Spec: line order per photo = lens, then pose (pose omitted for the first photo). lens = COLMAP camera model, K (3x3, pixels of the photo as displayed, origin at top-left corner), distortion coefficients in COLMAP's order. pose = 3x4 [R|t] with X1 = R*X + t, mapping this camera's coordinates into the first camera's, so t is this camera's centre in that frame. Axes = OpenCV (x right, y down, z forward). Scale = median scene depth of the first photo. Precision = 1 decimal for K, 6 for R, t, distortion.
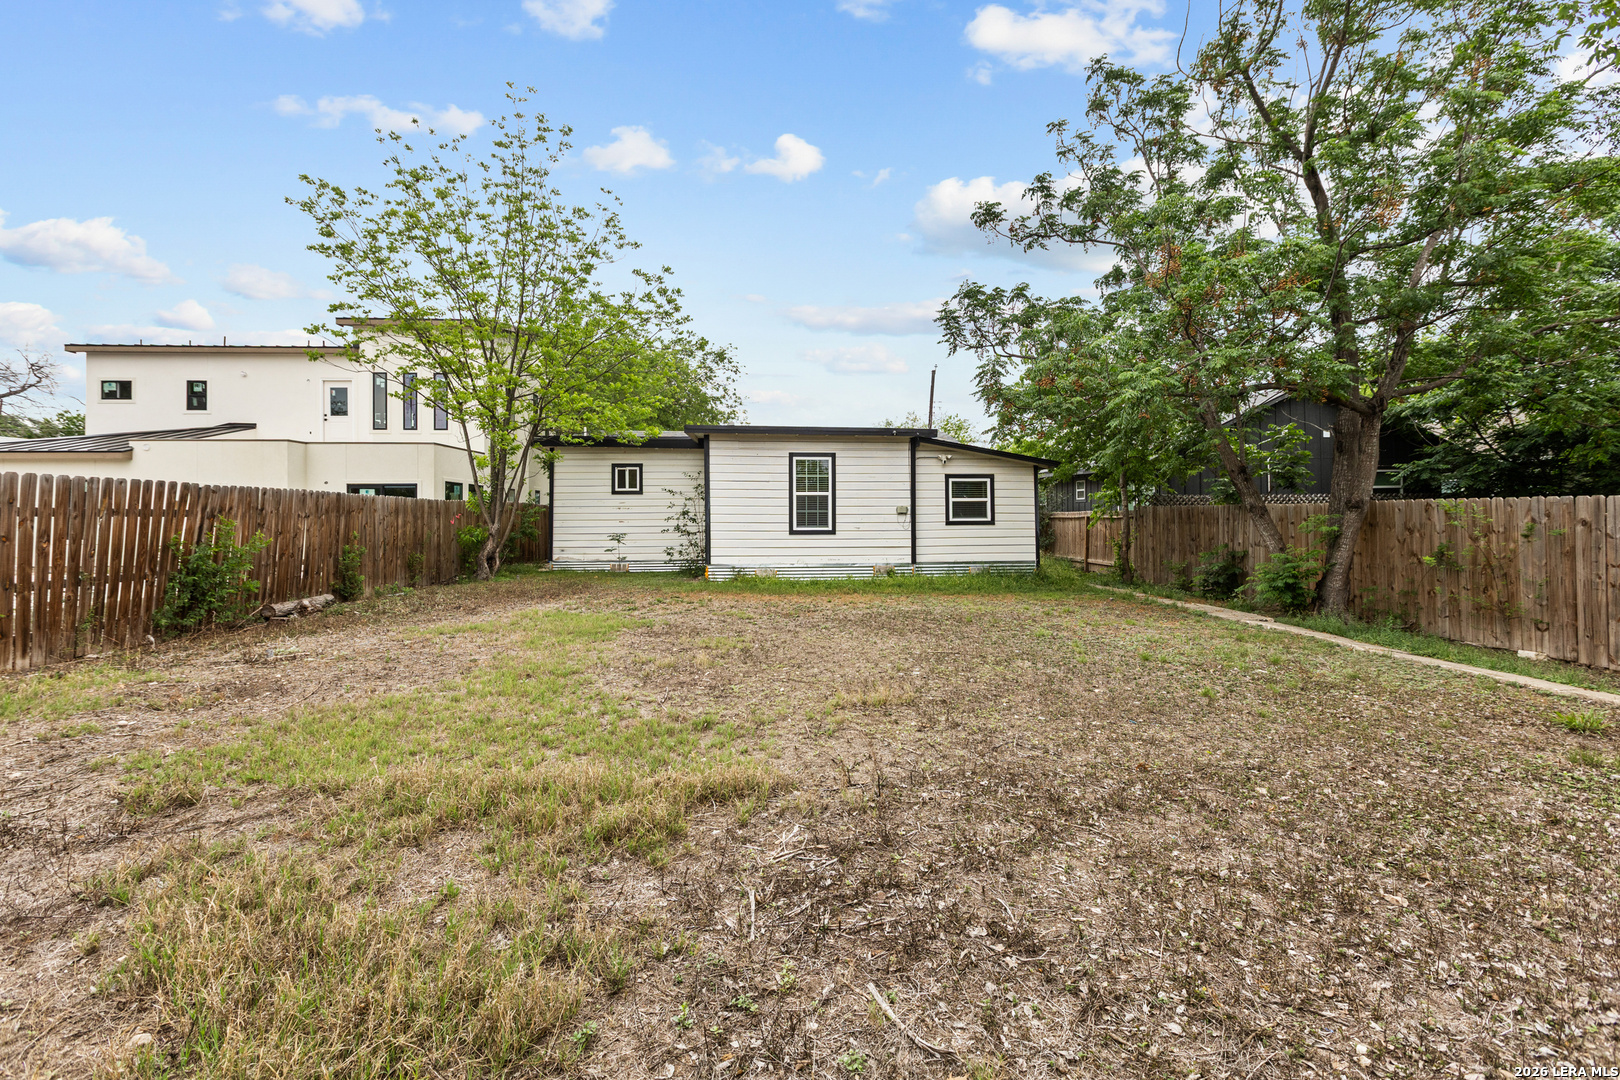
lens RADIAL K [[731.8, 0, 815.4], [0, 731.8, 521.4], [0, 0, 1]] dist [-0.005797, -0.000432]
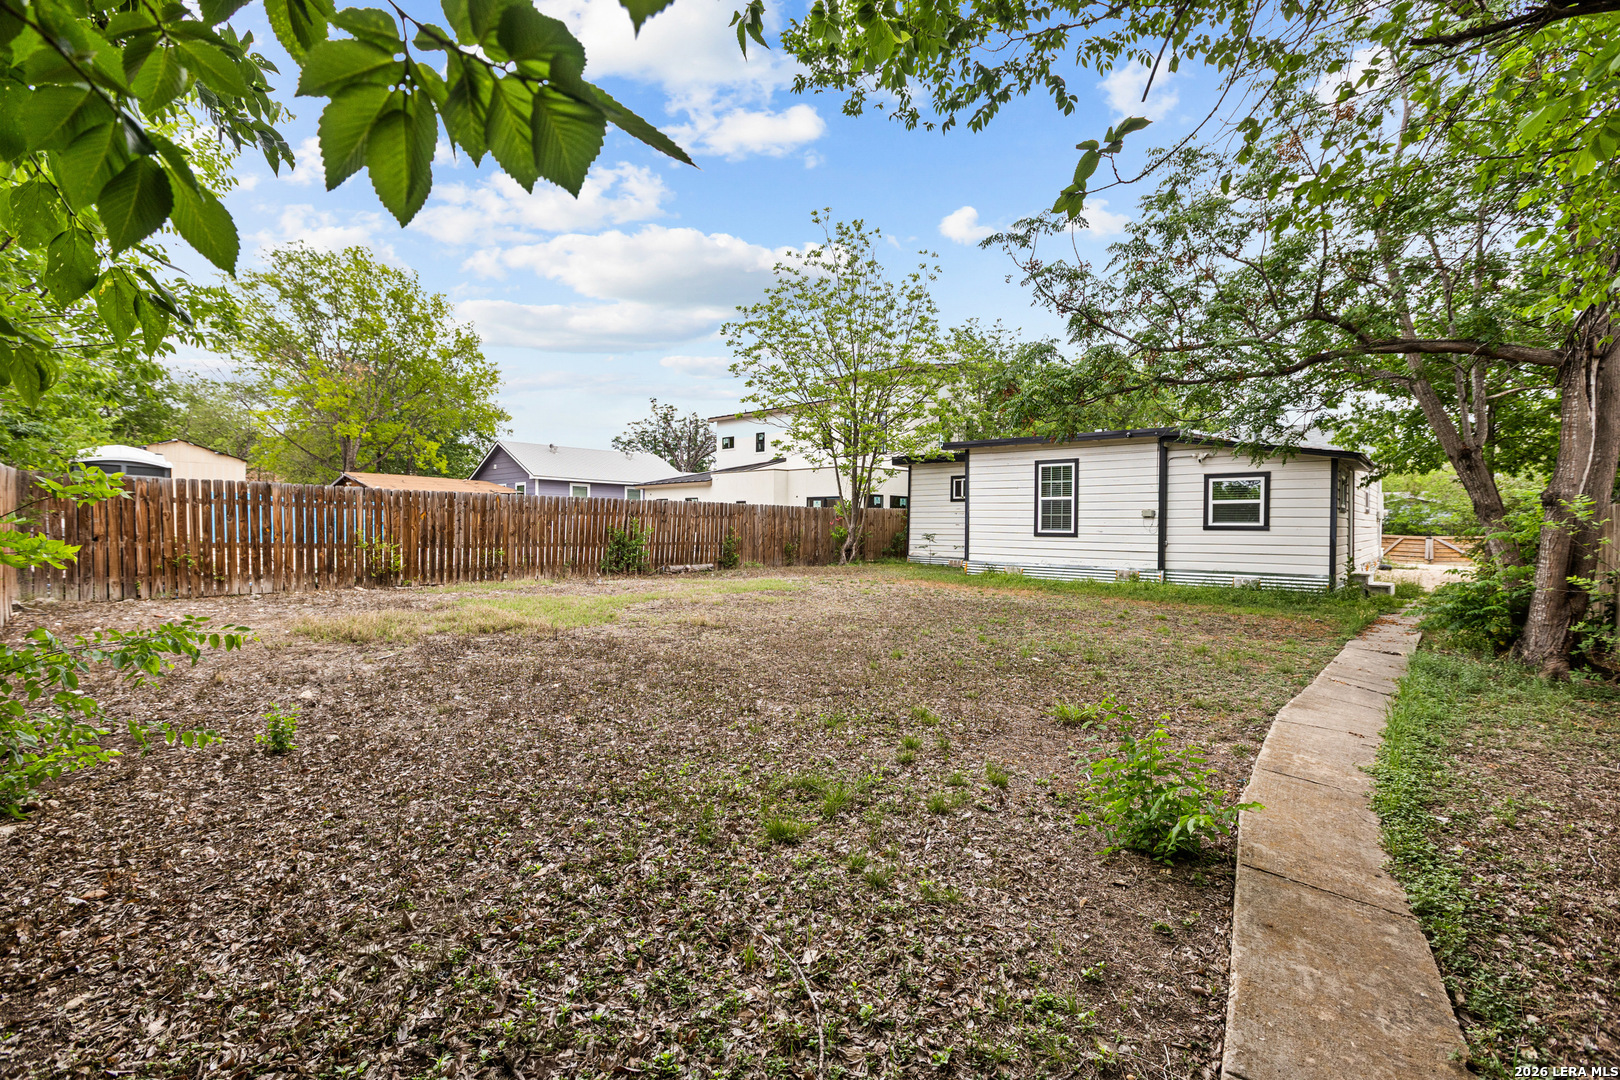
lens RADIAL K [[731.8, 0, 815.4], [0, 731.8, 521.4], [0, 0, 1]] dist [-0.005797, -0.000432]
pose [[0.682127, 0.005168, -0.731215, 0.520312], [-0.015186, 0.999859, -0.007099, 0.008211], [0.731076, 0.015947, 0.682110, 0.025124]]
